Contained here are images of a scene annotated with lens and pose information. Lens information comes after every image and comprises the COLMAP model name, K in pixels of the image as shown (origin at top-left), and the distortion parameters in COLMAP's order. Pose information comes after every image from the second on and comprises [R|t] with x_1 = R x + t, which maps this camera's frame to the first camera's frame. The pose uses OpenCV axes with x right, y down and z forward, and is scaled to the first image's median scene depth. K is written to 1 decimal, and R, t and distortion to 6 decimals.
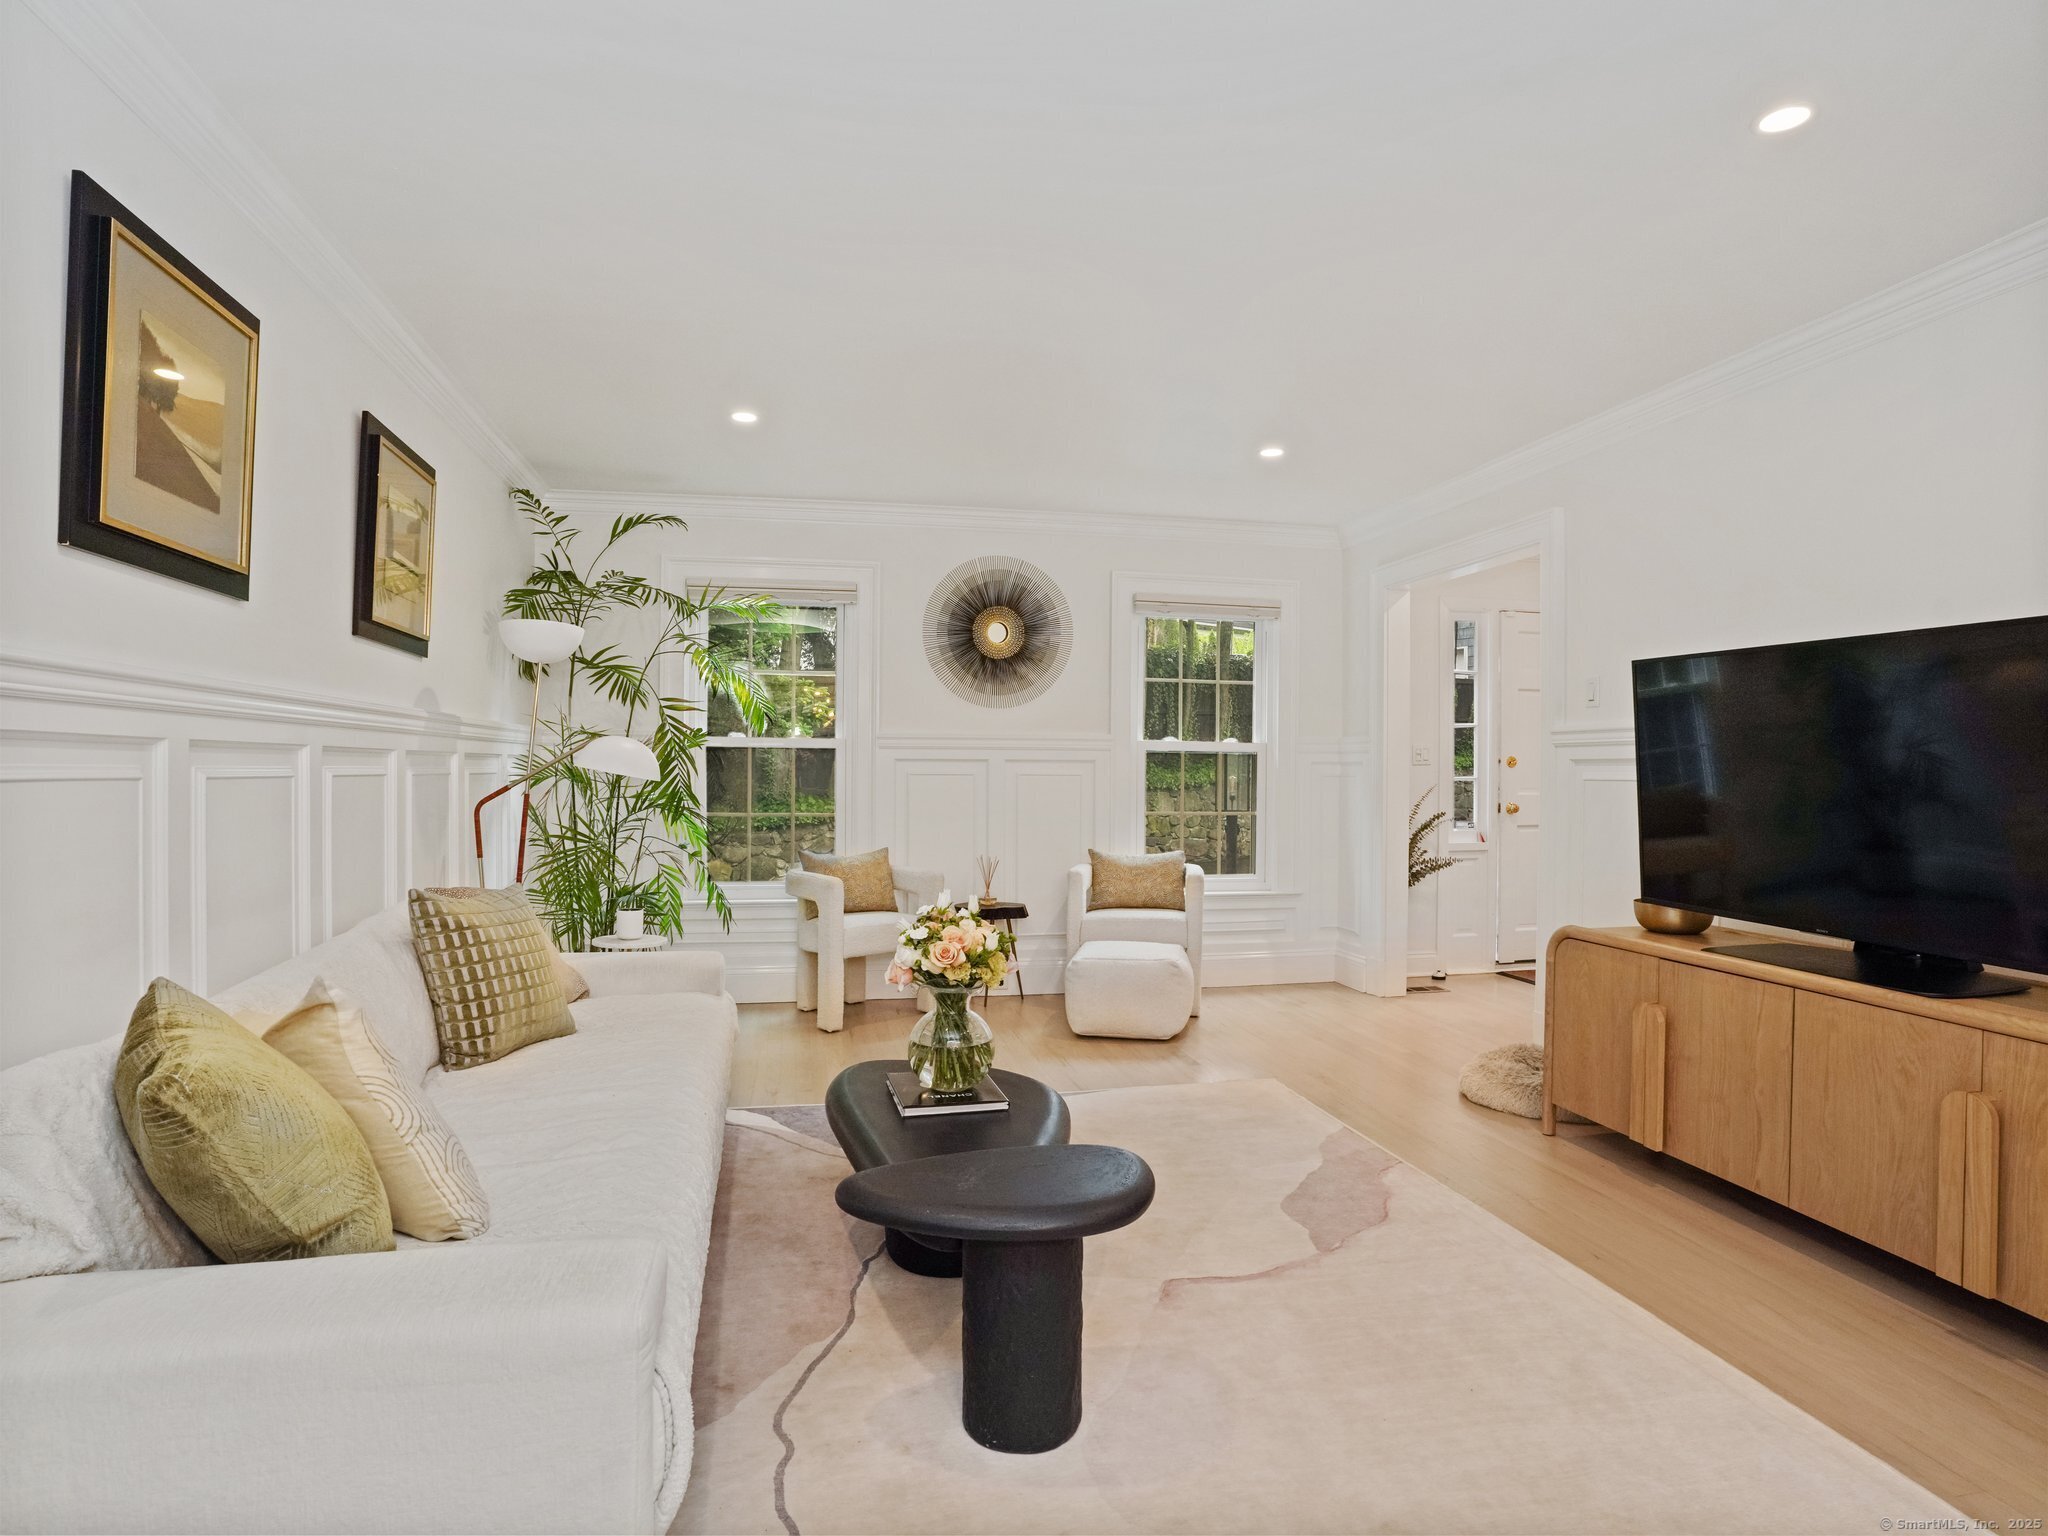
lens RADIAL K [[1139.7, 0, 1010.5], [0, 1139.7, 776.6], [0, 0, 1]] dist [-0.091567, 0.046493]
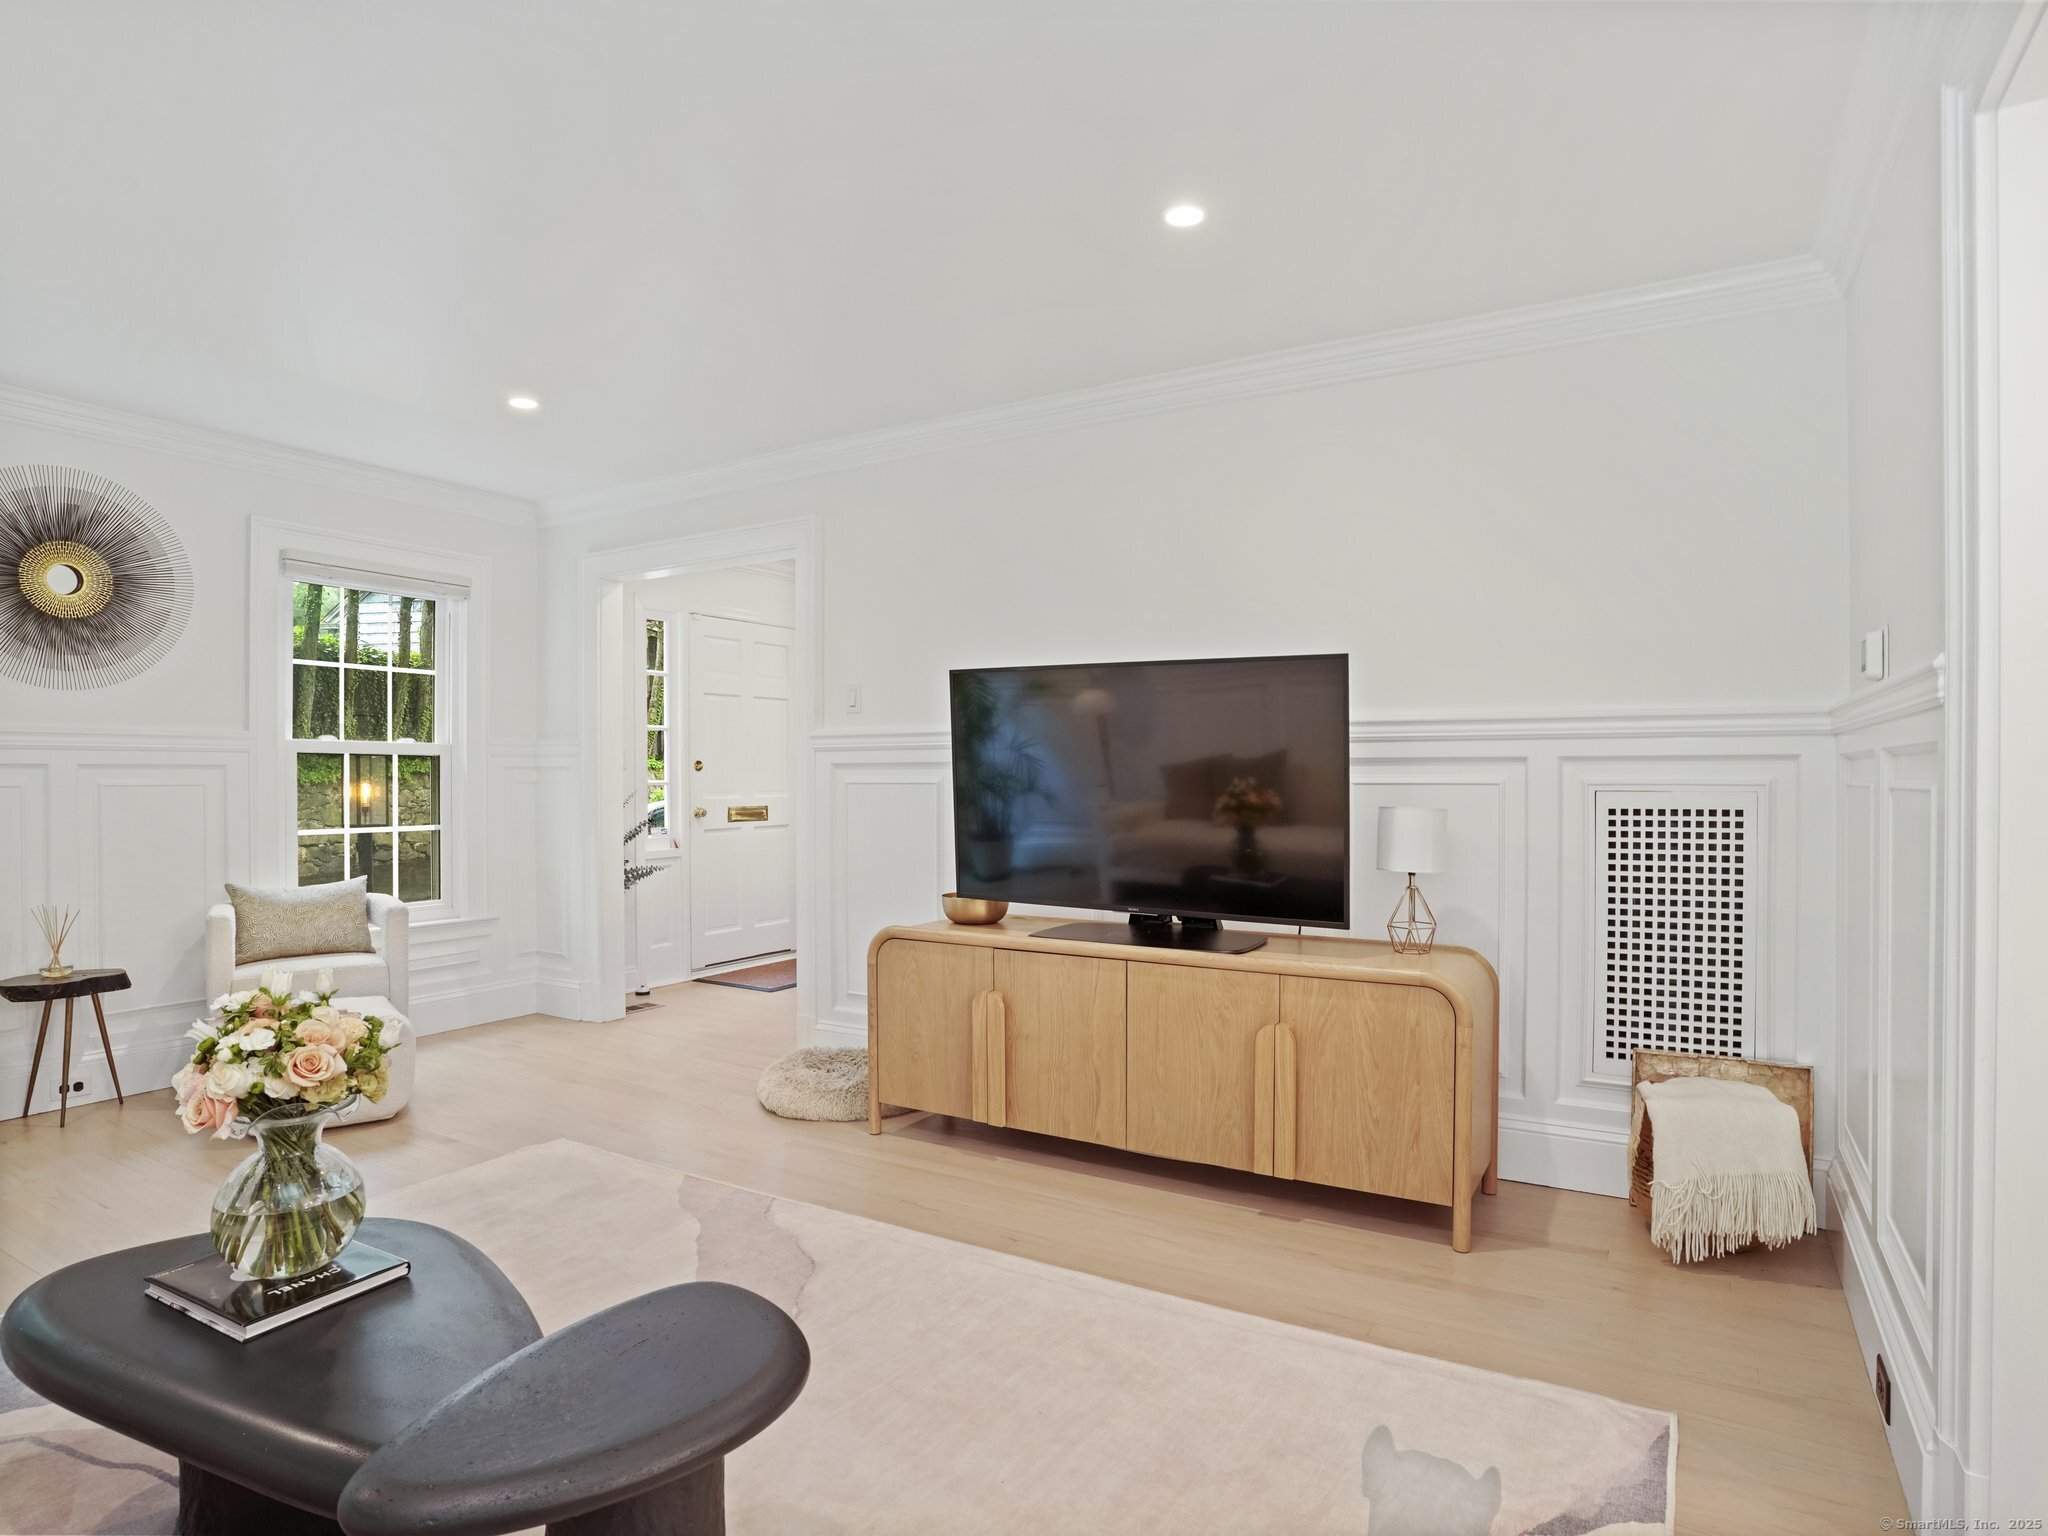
lens RADIAL K [[1139.7, 0, 1010.5], [0, 1139.7, 776.6], [0, 0, 1]] dist [-0.091567, 0.046493]
pose [[0.672077, -0.008786, 0.740429, -0.200506], [0.011356, 0.999934, 0.001559, -0.003453], [-0.740394, 0.007360, 0.672133, 0.225568]]
